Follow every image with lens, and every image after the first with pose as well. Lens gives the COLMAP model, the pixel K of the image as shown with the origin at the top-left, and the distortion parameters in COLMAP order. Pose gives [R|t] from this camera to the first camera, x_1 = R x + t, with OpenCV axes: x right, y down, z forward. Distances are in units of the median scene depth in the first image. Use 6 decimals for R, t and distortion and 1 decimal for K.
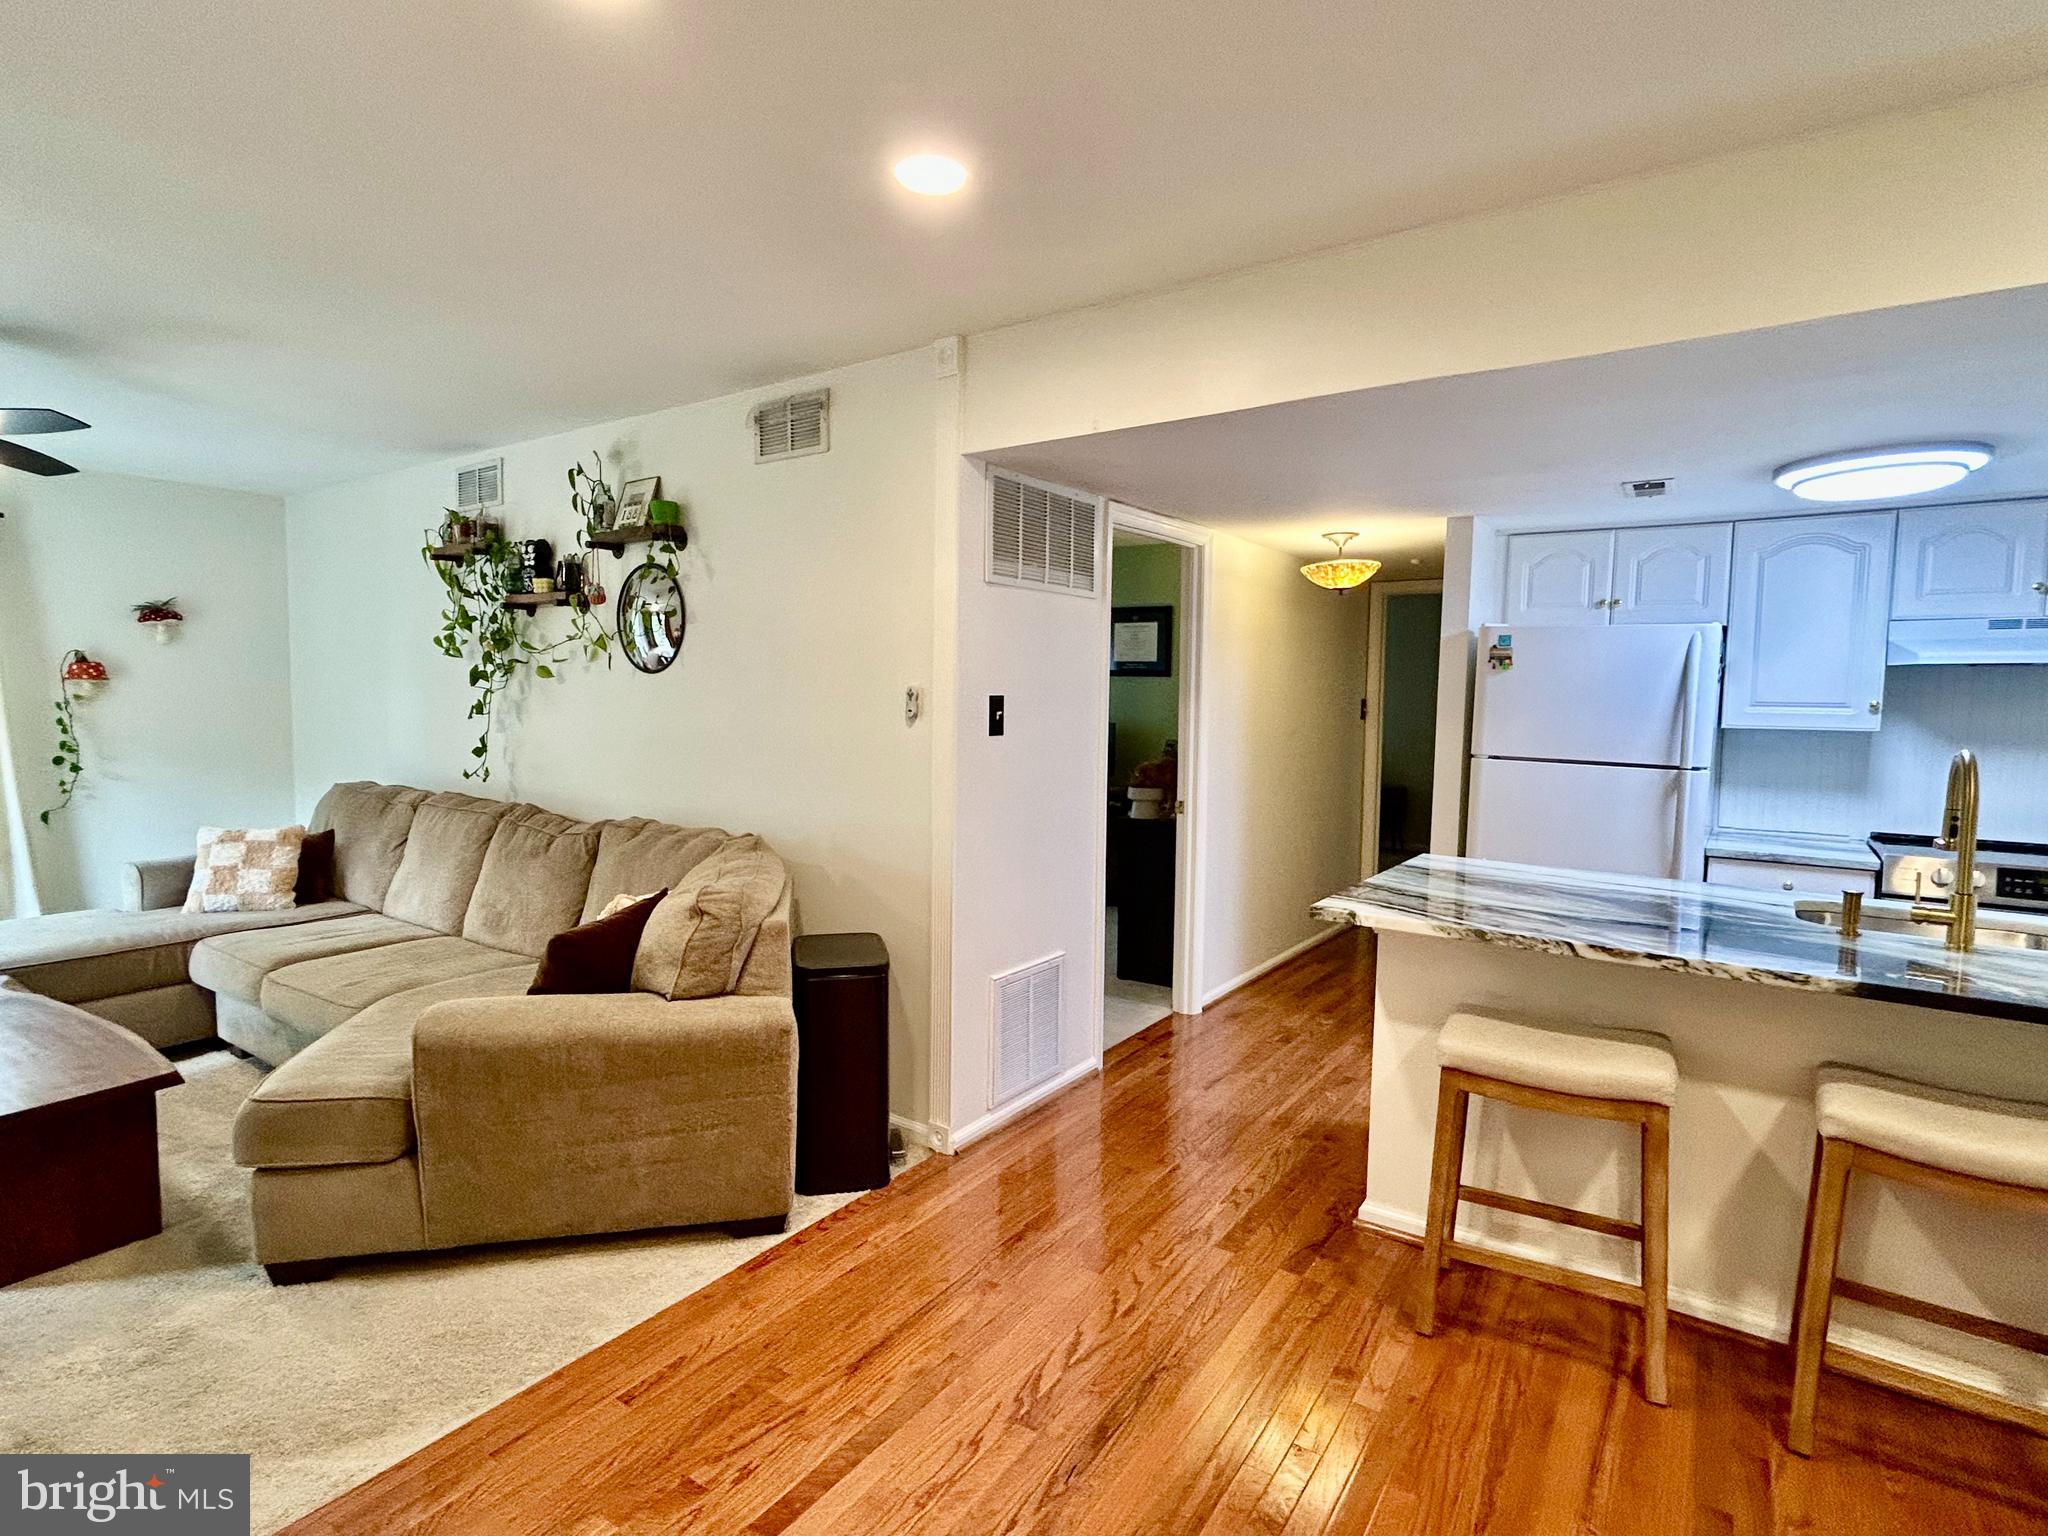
lens RADIAL K [[1028.1, 0, 1022.4], [0, 1028.1, 766.8], [0, 0, 1]] dist [-0.003338, 0.002590]
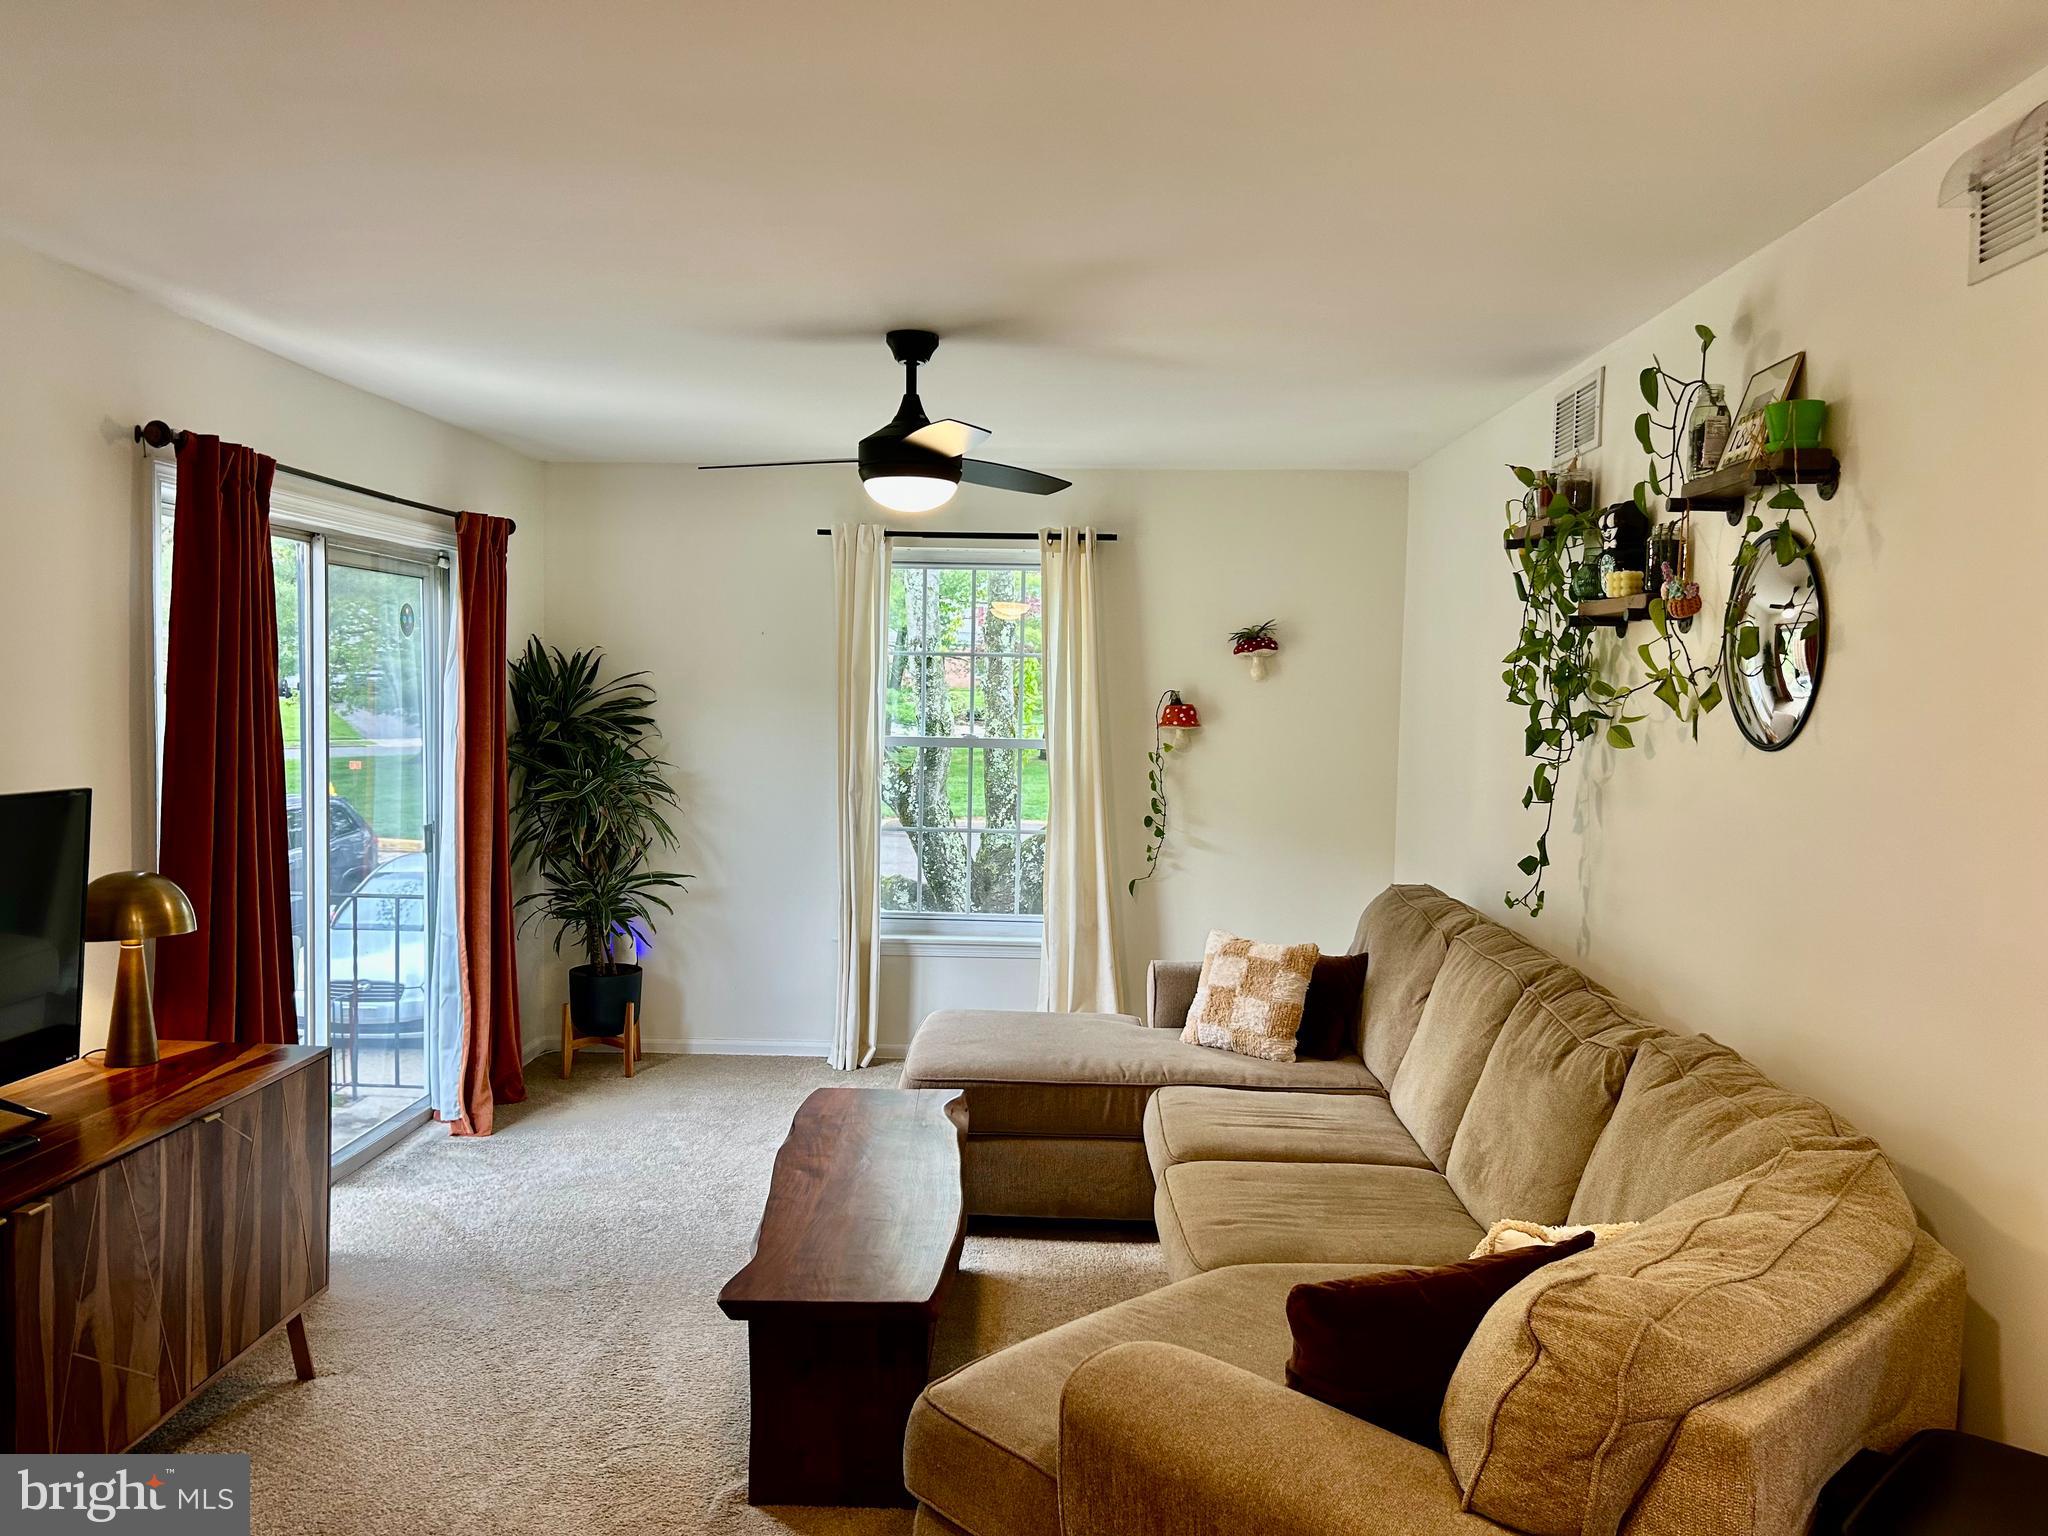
lens RADIAL K [[1539.4, 0, 1007.5], [0, 1539.4, 779.3], [0, 0, 1]] dist [0.057399, -0.065443]
pose [[0.536140, 0.047856, -0.842772, 0.085158], [-0.071125, 0.997402, 0.011390, -0.066550], [0.841128, 0.053836, 0.538151, 0.318679]]
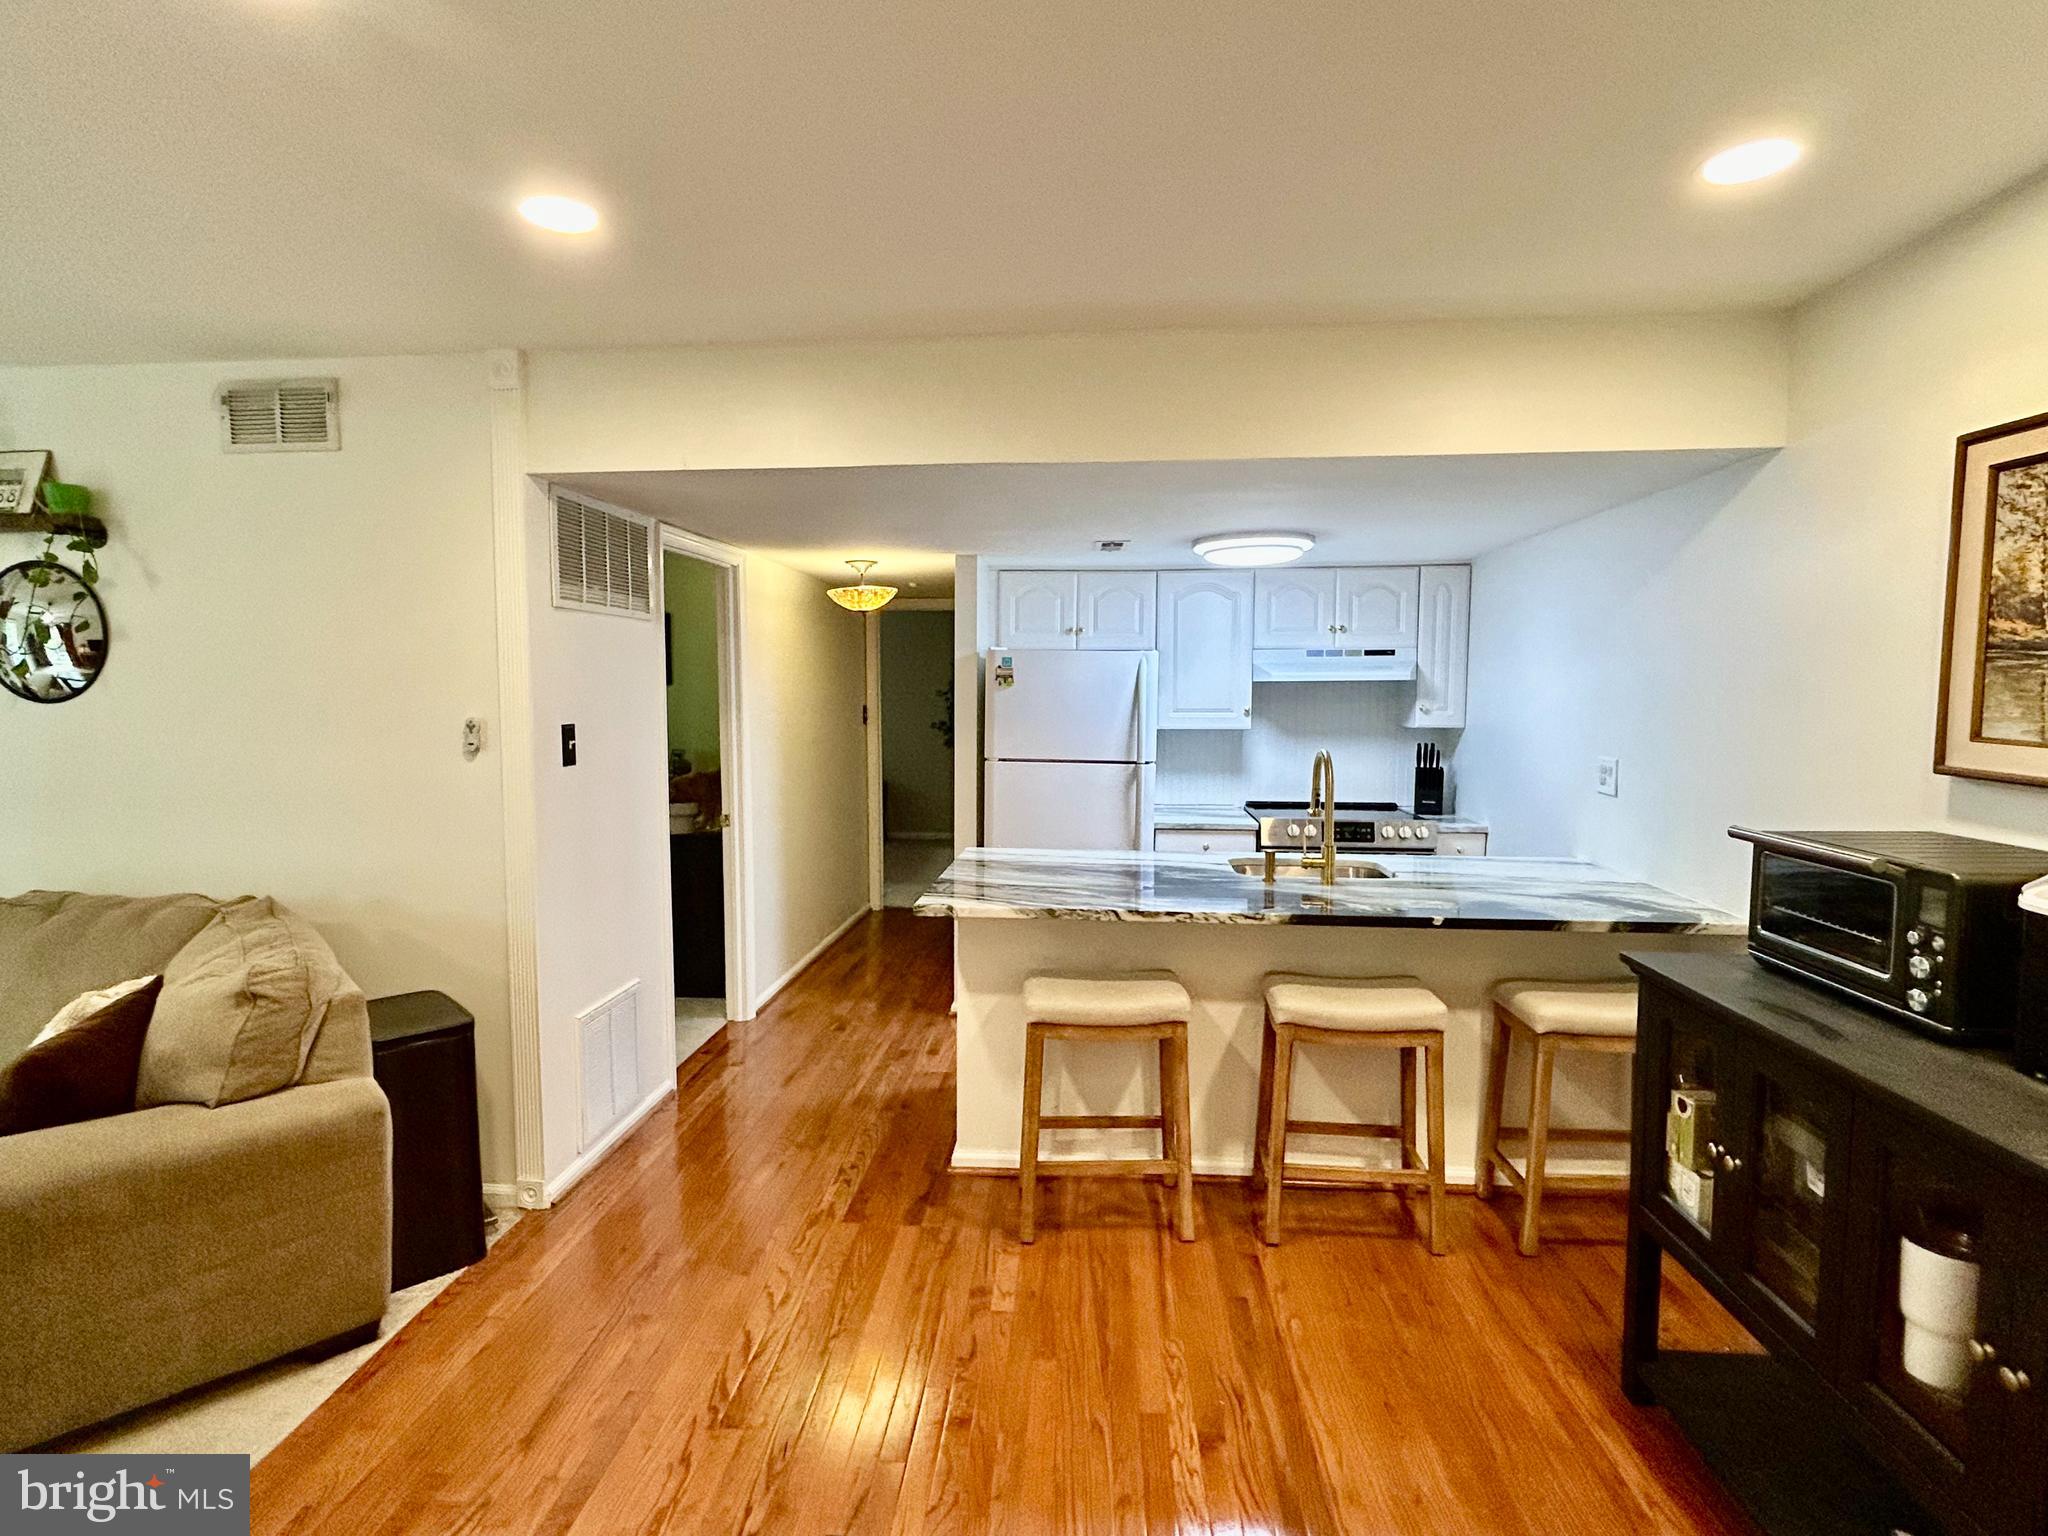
lens RADIAL K [[1028.1, 0, 1021.3], [0, 1028.1, 765.7], [0, 0, 1]] dist [-0.003338, 0.002590]
pose [[0.863287, -0.050230, 0.502208, -0.132243], [0.047451, 0.998706, 0.018321, -0.025809], [-0.502478, 0.008014, 0.864553, -0.041894]]
